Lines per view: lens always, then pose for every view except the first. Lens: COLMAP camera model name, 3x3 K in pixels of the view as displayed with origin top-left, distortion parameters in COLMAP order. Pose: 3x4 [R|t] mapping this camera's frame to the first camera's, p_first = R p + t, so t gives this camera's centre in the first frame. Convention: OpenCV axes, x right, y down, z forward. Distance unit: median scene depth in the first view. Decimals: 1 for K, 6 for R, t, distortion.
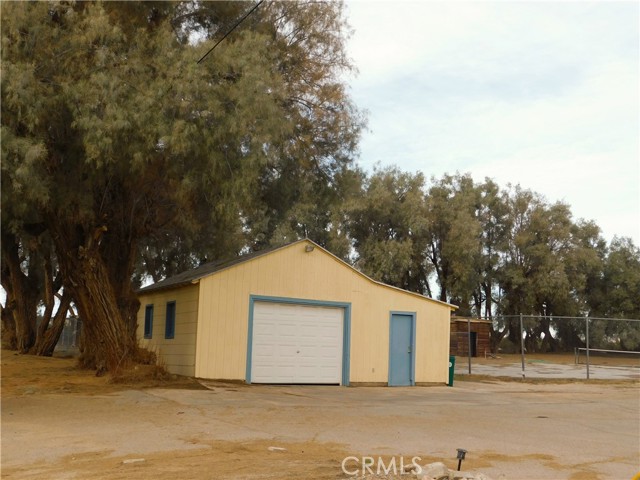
lens RADIAL K [[775.9, 0, 320.0], [0, 775.9, 240.0], [0, 0, 1]] dist [-0.004123, -0.027445]
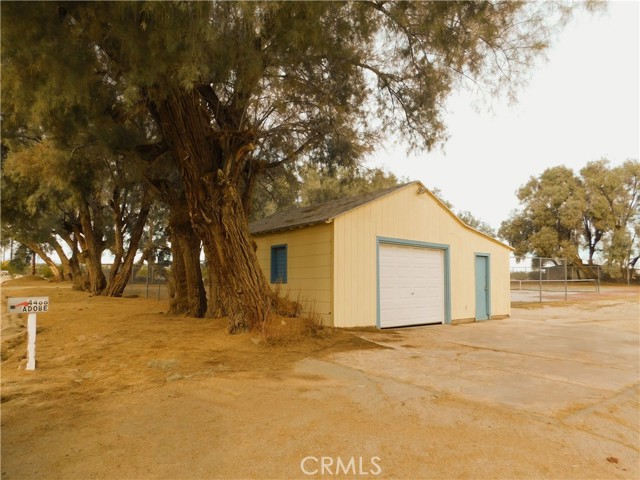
lens RADIAL K [[434.7, 0, 320.0], [0, 434.7, 240.0], [0, 0, 1]] dist [-0.079898, 0.062966]
pose [[0.985836, -0.007008, 0.167564, -0.238110], [-0.001341, 0.998765, 0.049665, 0.047187], [-0.167706, -0.049187, 0.984609, 0.472494]]
